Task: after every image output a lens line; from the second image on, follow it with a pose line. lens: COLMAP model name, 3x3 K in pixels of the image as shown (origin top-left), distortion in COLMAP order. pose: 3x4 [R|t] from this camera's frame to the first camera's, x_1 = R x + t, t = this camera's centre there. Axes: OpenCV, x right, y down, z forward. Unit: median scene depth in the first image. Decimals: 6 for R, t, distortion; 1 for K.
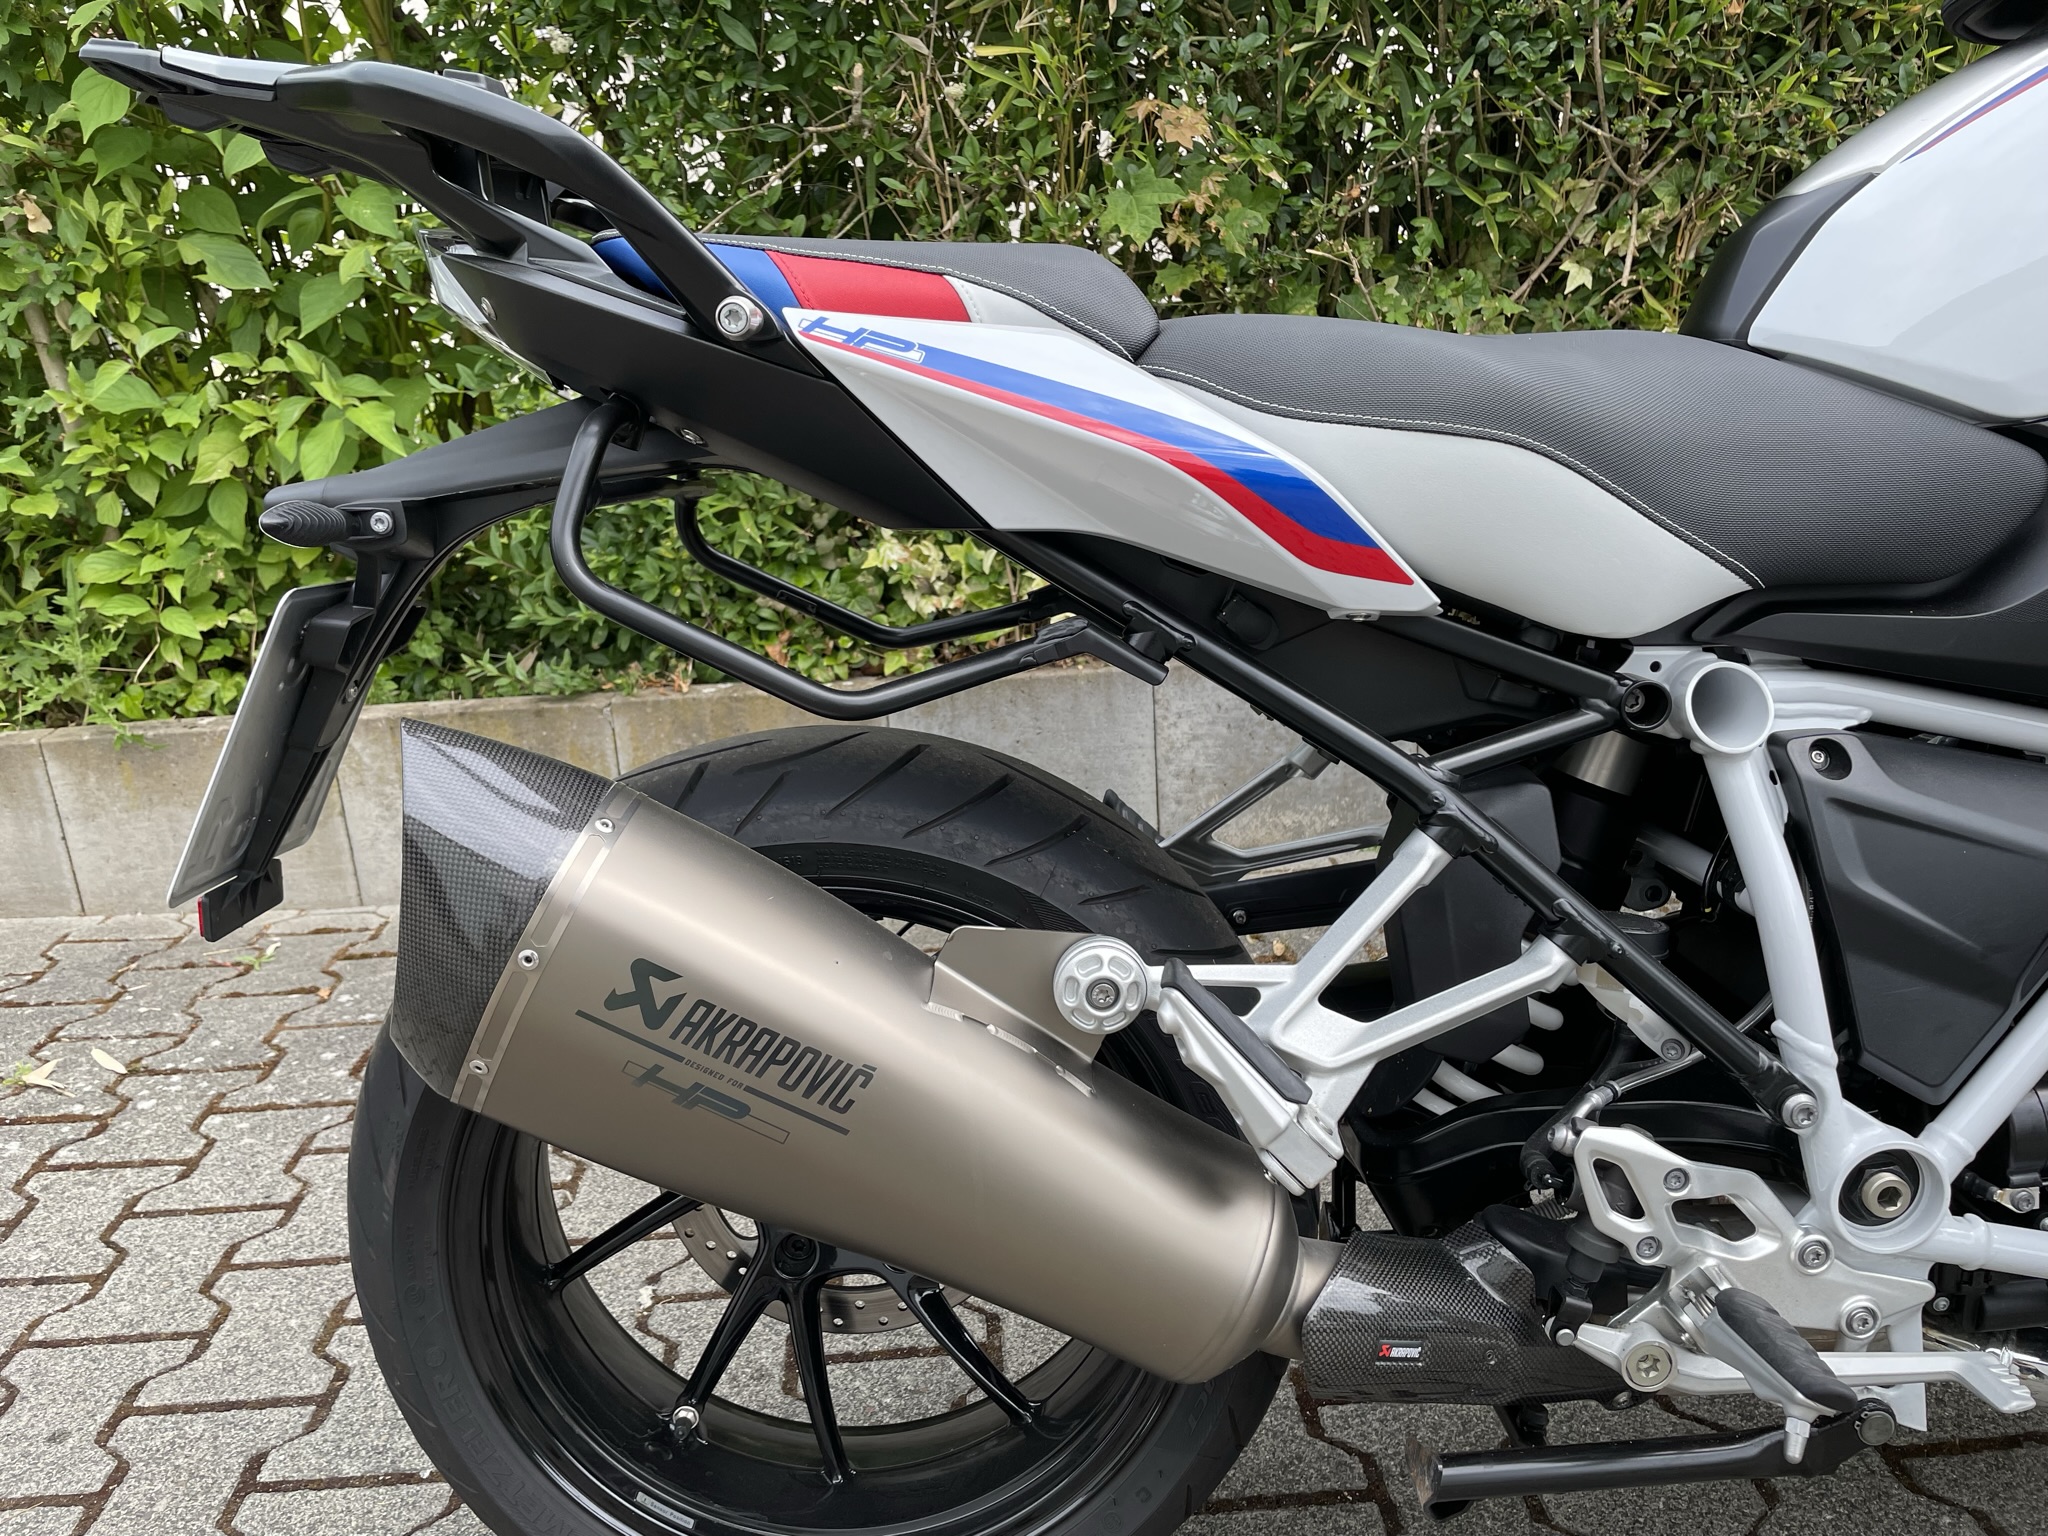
lens RADIAL K [[1513.9, 0, 1024.0], [0, 1513.9, 768.0], [0, 0, 1]] dist [0.052256, -0.088289]
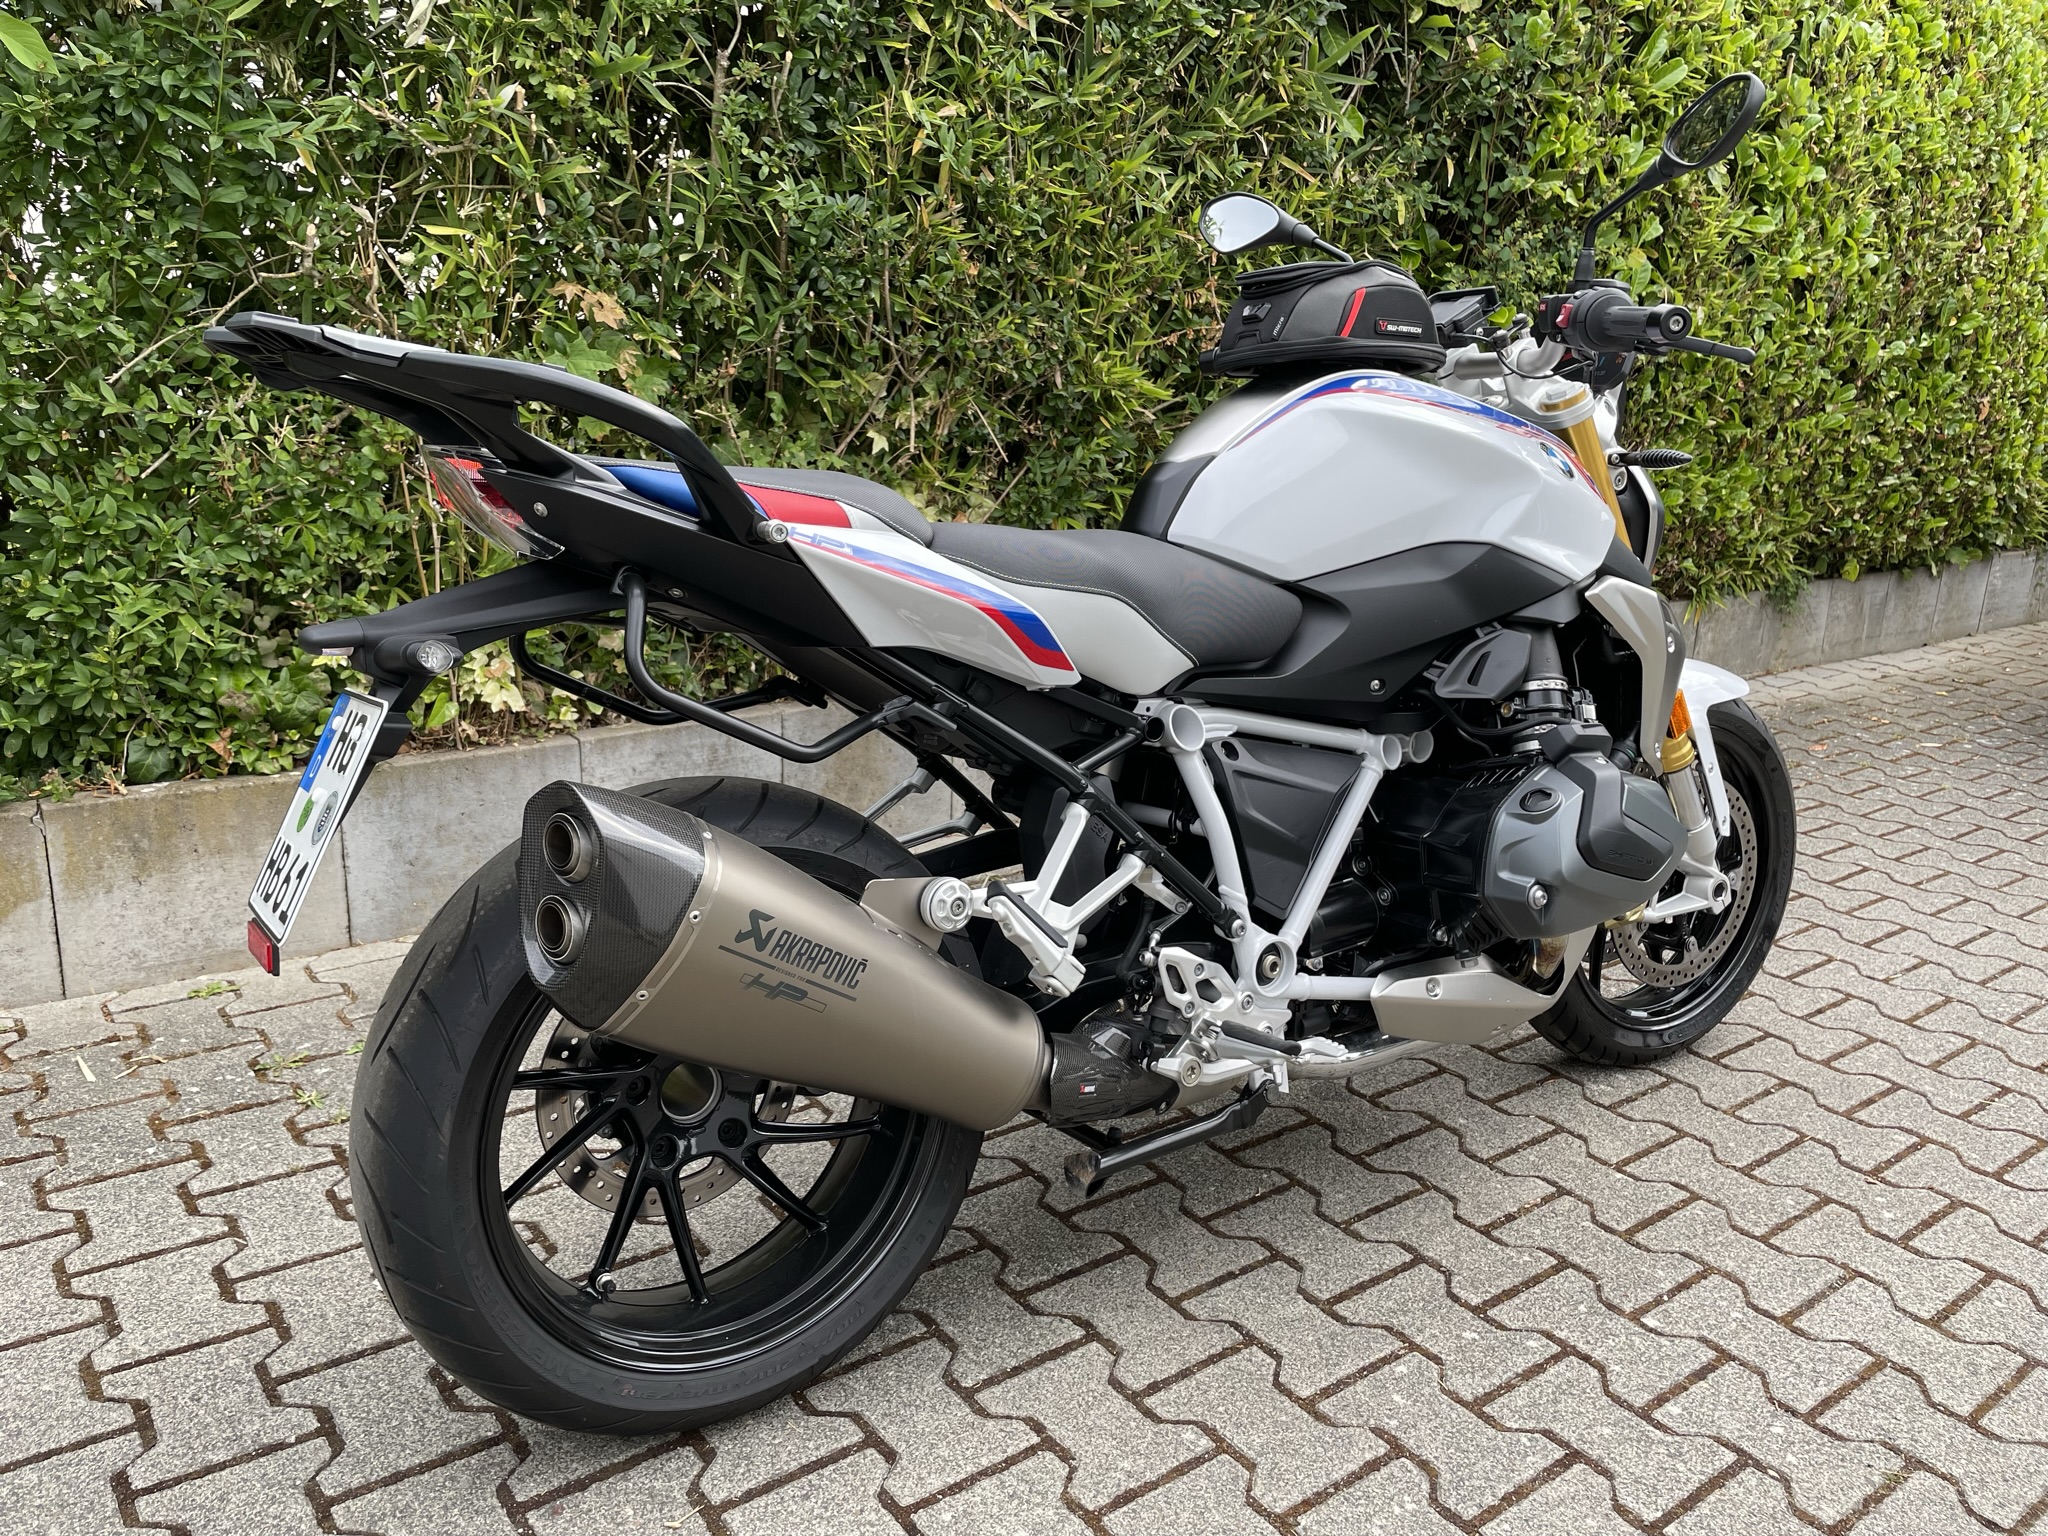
lens RADIAL K [[1513.9, 0, 1024.0], [0, 1513.9, 768.0], [0, 0, 1]] dist [0.052256, -0.088289]
pose [[0.823033, -0.070729, 0.563572, -0.789408], [0.097353, 0.995100, -0.017287, 0.023968], [-0.559588, 0.069094, 0.825886, -0.469011]]
